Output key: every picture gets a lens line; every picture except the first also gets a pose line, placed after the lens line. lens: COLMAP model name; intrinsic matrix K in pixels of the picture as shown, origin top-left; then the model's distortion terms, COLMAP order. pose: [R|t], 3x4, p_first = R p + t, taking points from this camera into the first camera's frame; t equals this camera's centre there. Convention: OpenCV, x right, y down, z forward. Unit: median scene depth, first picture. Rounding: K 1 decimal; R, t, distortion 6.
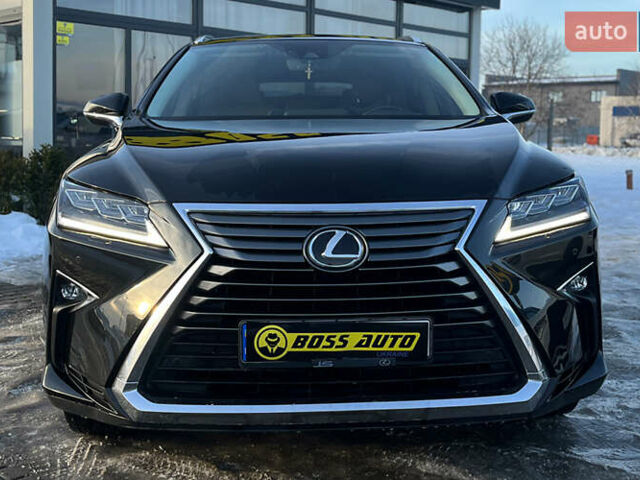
lens RADIAL K [[1050.7, 0, 320.0], [0, 1050.7, 240.0], [0, 0, 1]] dist [0.087167, -0.102193]
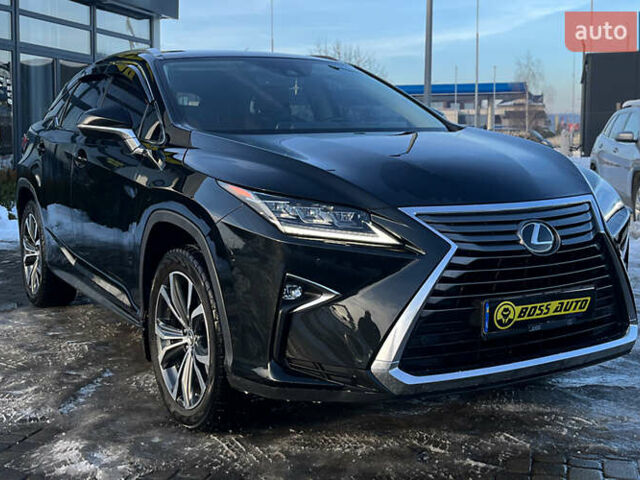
lens RADIAL K [[1050.7, 0, 320.0], [0, 1050.7, 240.0], [0, 0, 1]] dist [0.087167, -0.102193]
pose [[0.855959, -0.062062, 0.513305, -0.869258], [0.059015, 0.998009, 0.022256, -0.032565], [-0.513664, 0.011243, 0.857918, 0.037121]]
